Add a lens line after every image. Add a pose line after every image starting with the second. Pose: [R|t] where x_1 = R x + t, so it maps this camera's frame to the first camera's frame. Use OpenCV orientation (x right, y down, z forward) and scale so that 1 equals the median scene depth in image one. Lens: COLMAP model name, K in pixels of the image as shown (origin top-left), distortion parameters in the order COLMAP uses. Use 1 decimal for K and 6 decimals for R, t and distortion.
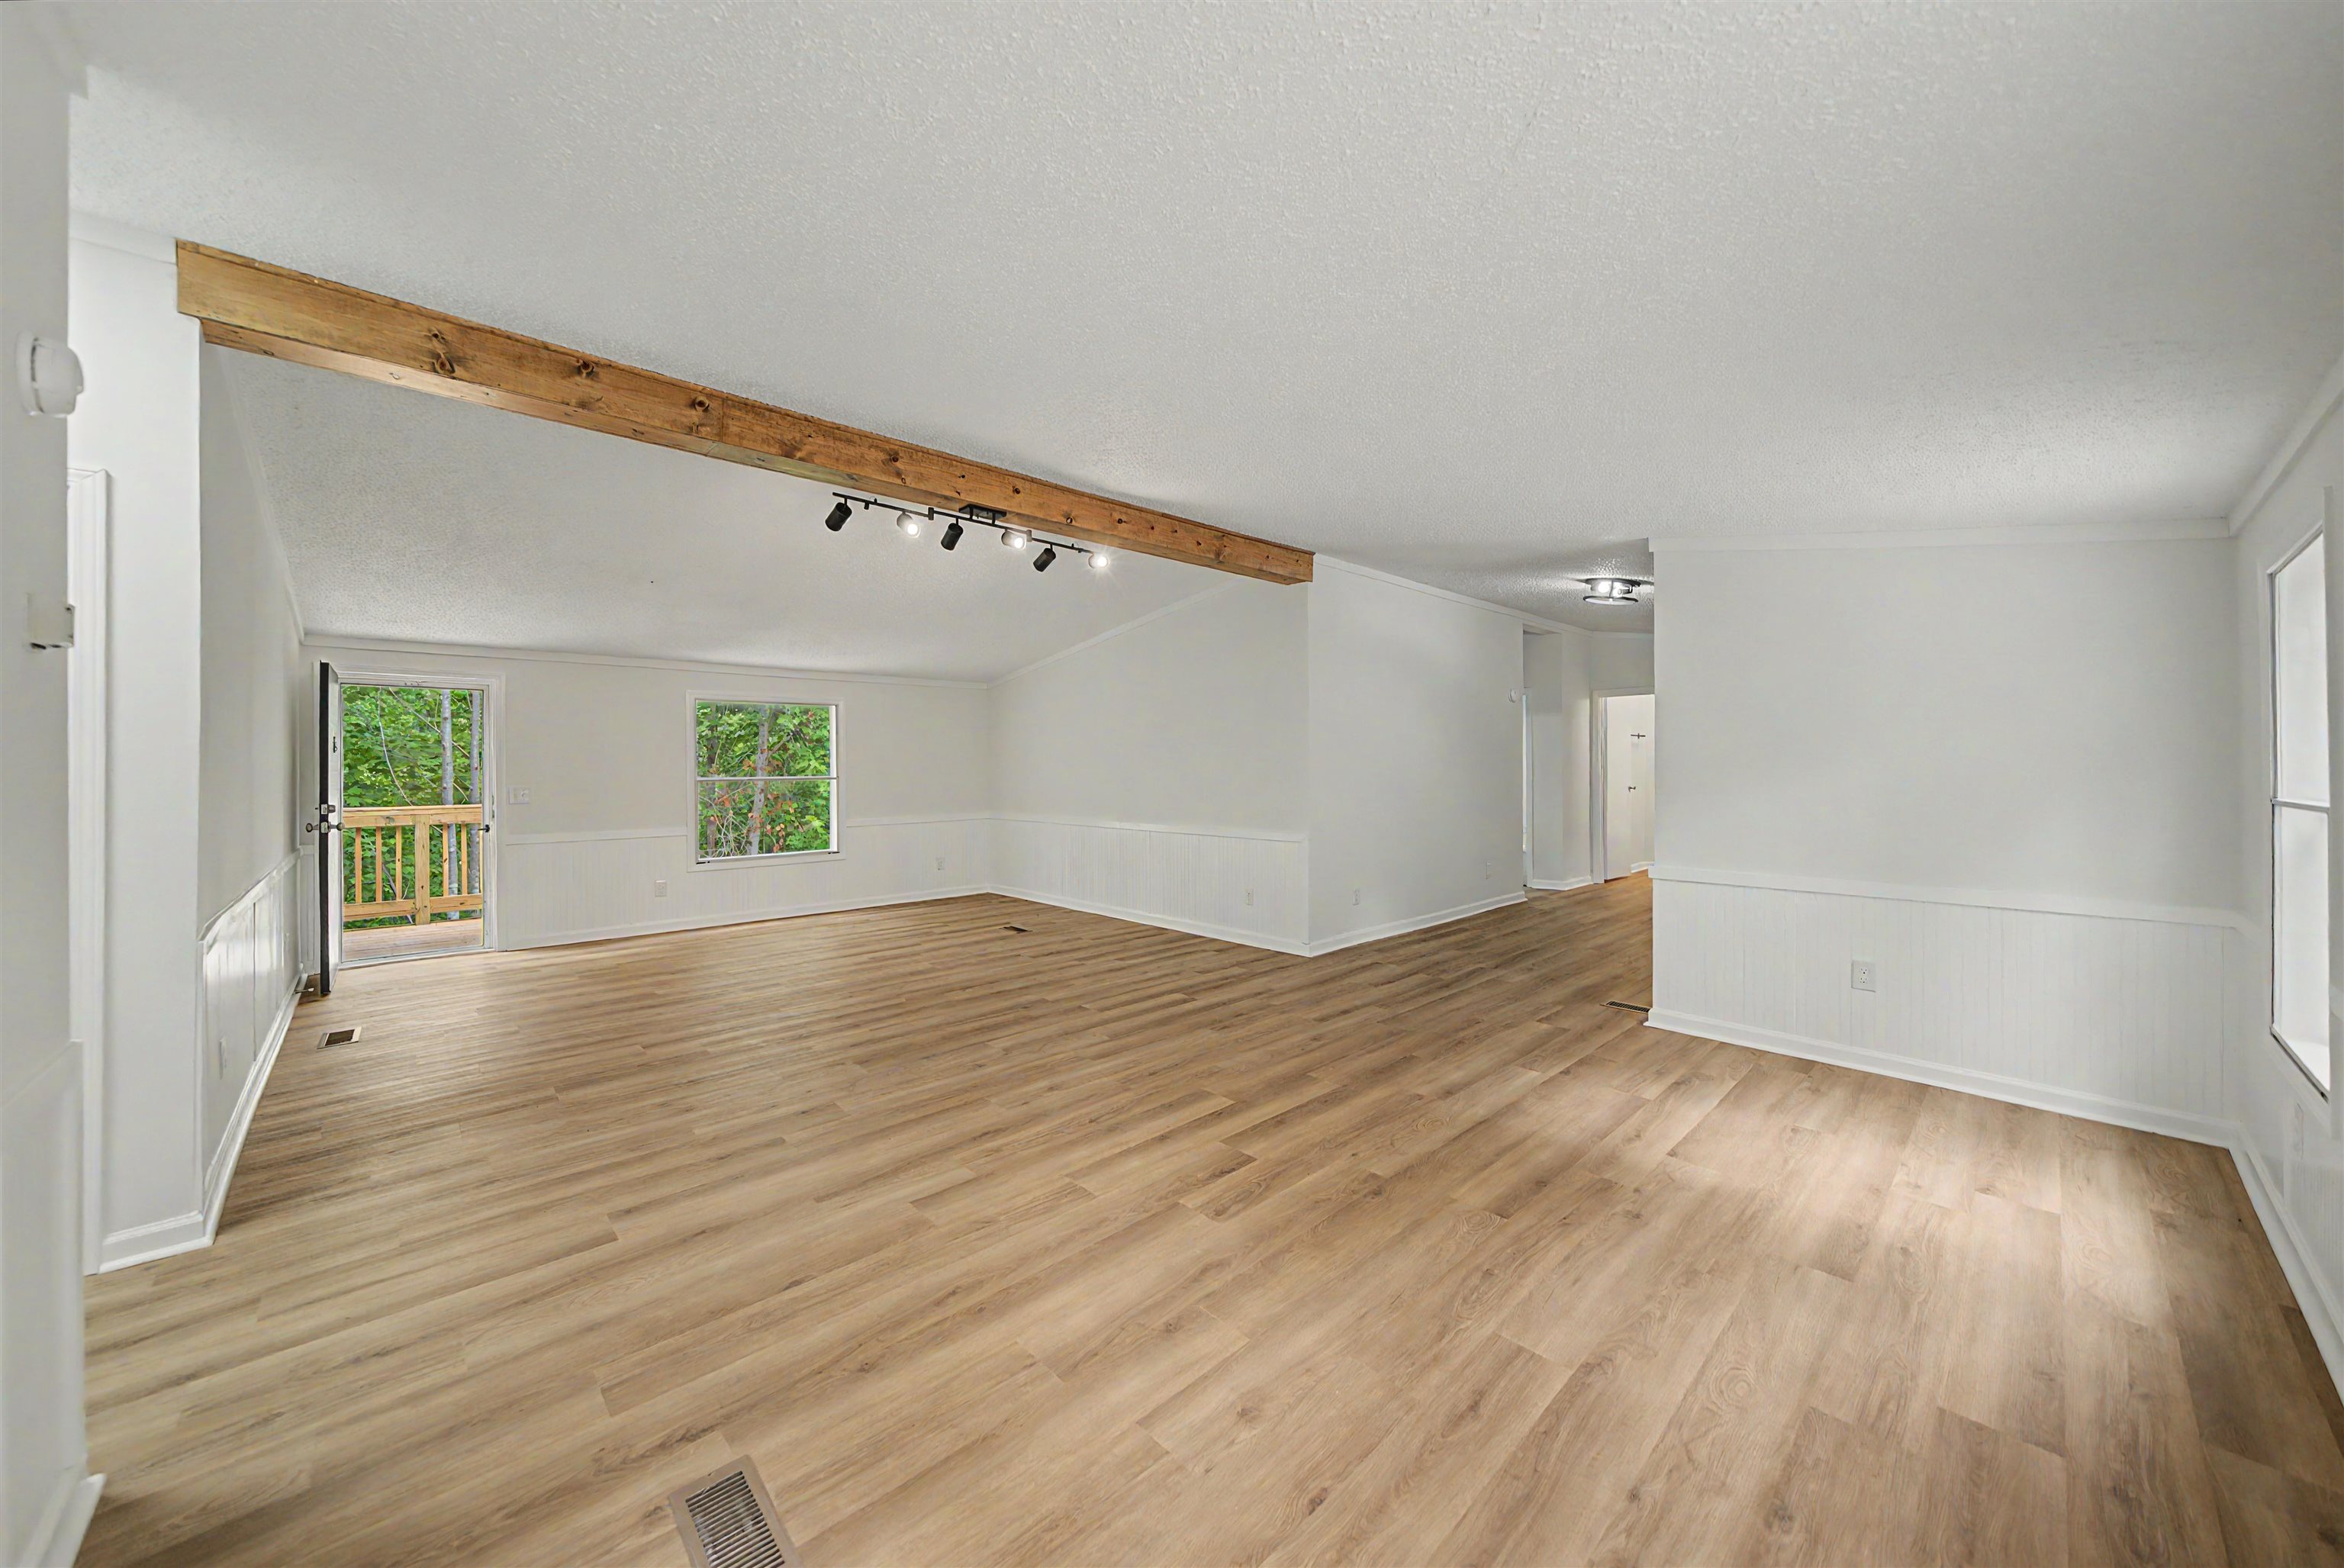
lens RADIAL K [[825.6, 0, 1152.9], [0, 825.6, 771.2], [0, 0, 1]] dist [-0.005809, -0.000018]
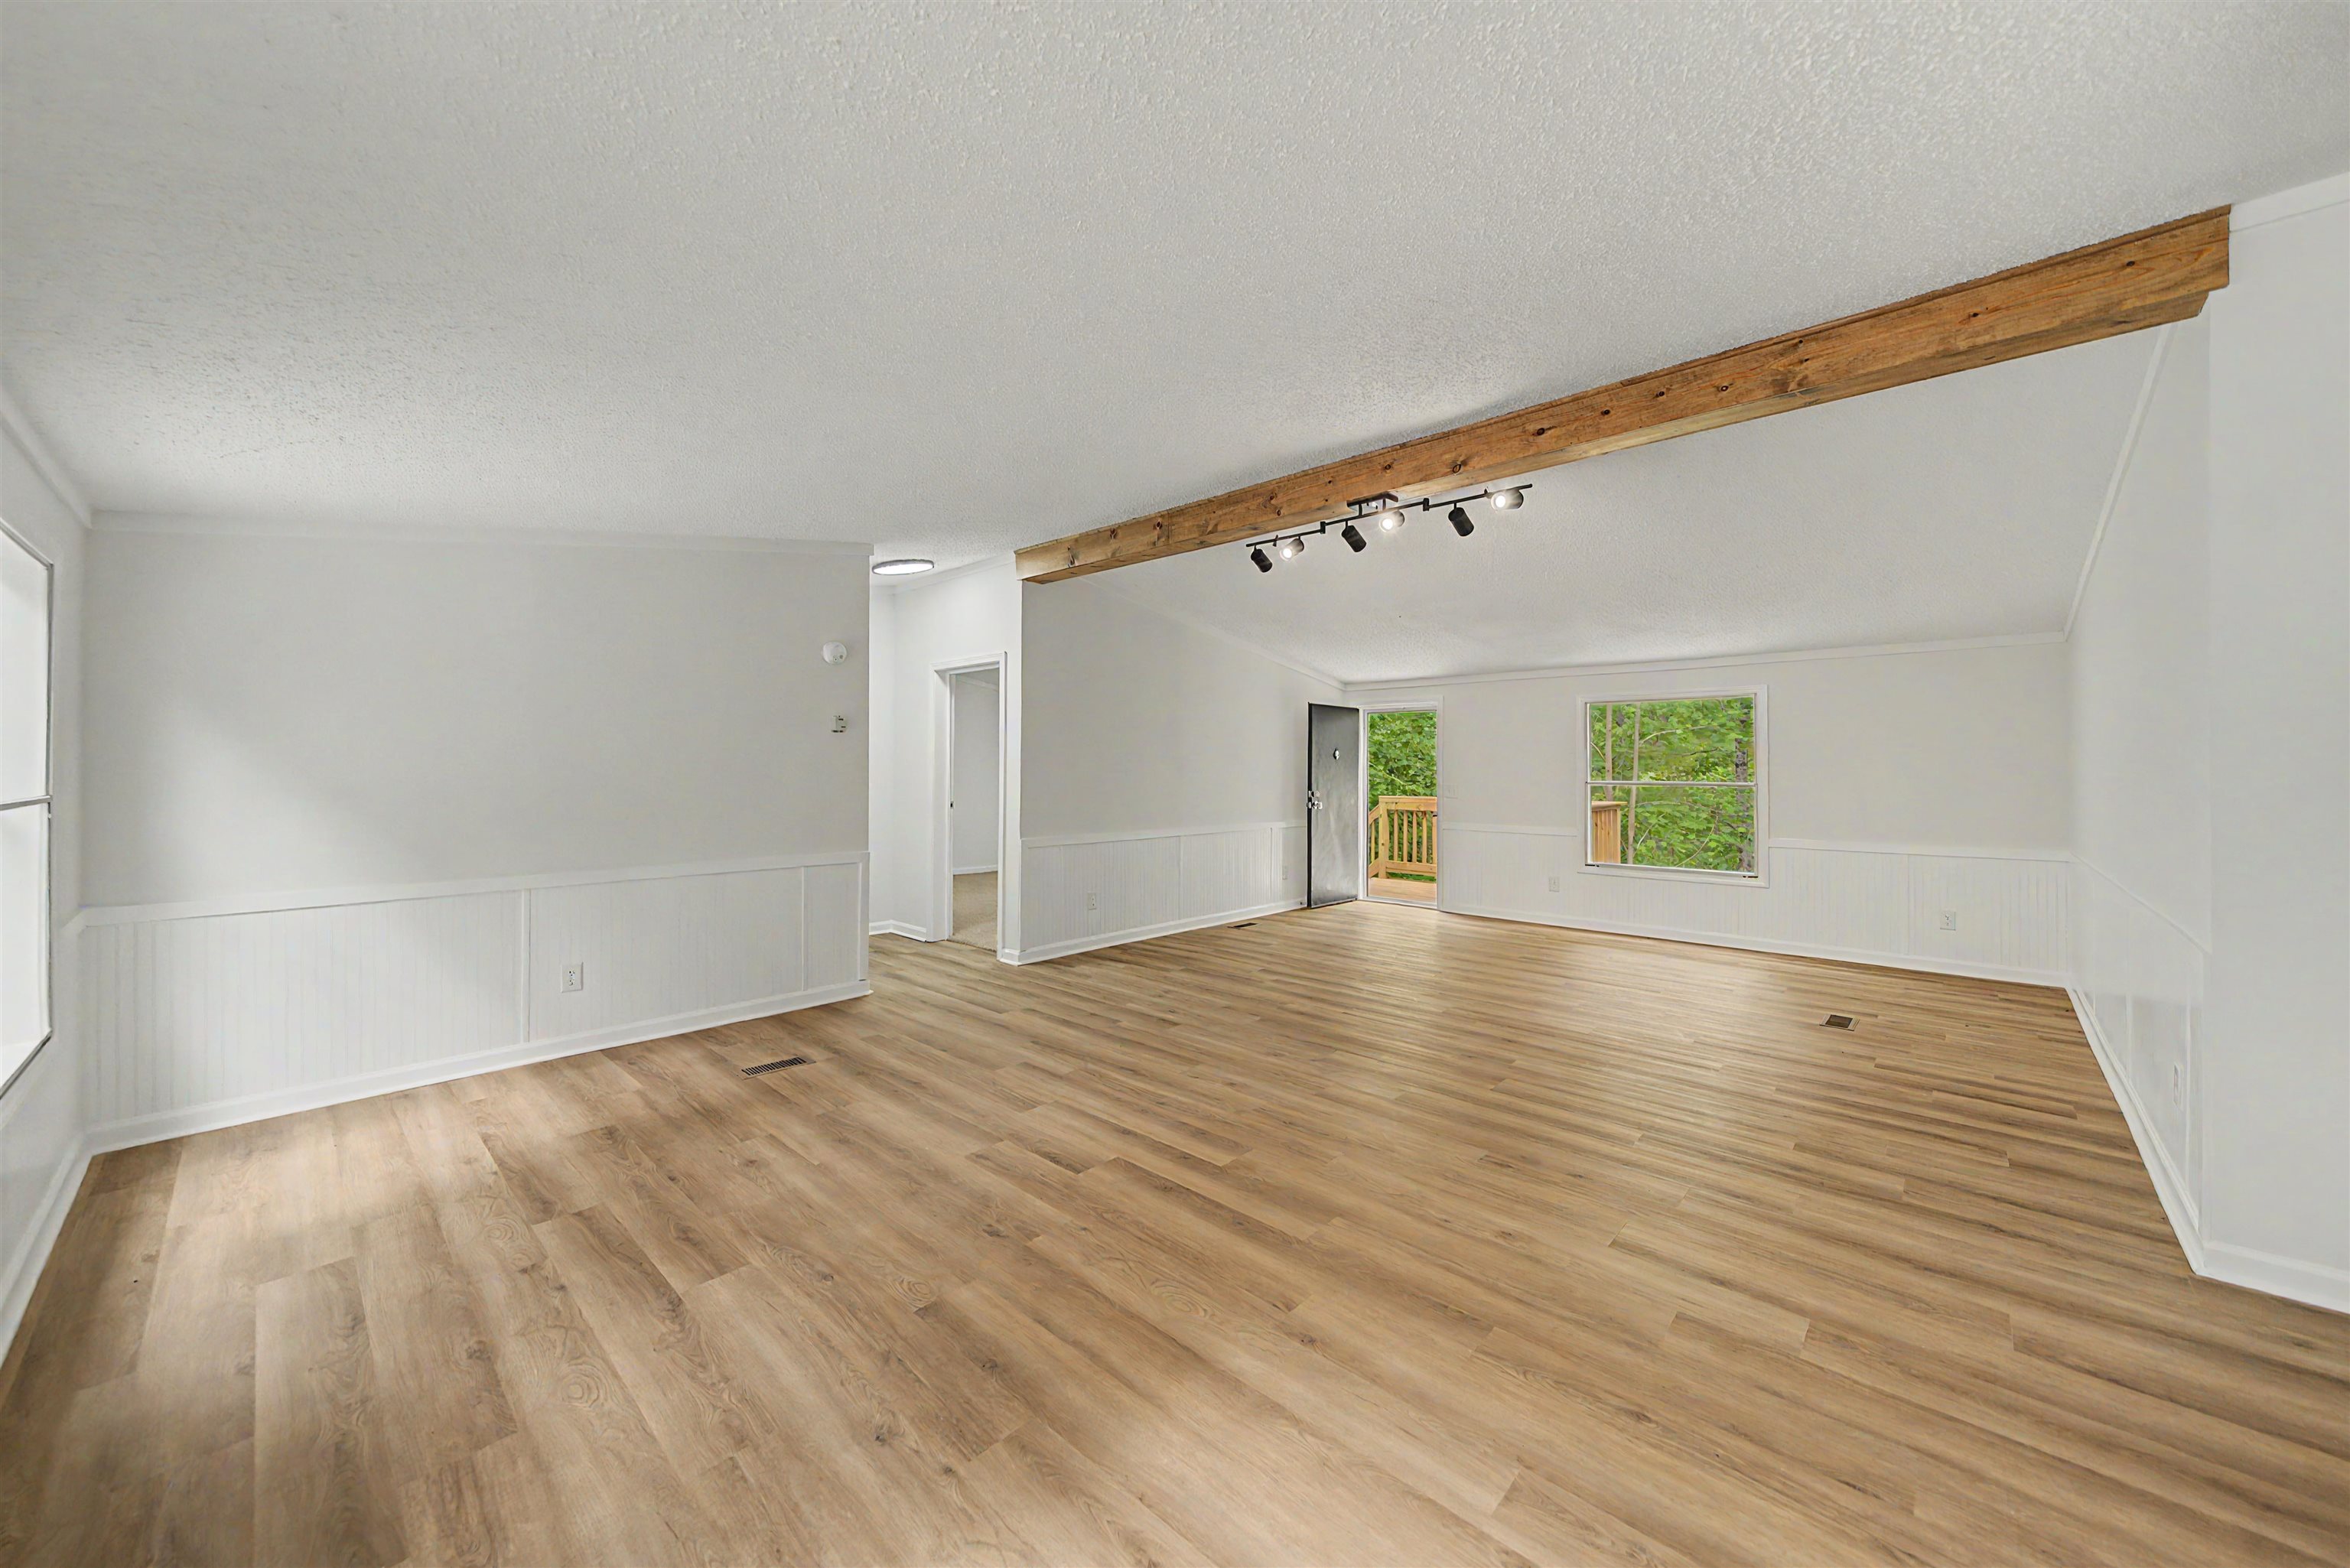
lens RADIAL K [[851.1, 0, 1158.9], [0, 851.1, 756.9], [0, 0, 1]] dist [-0.004328, -0.000130]
pose [[0.073619, -0.009354, -0.997243, 1.139174], [-0.012020, 0.999875, -0.010266, -0.007909], [0.997214, 0.012742, 0.073497, 1.025179]]
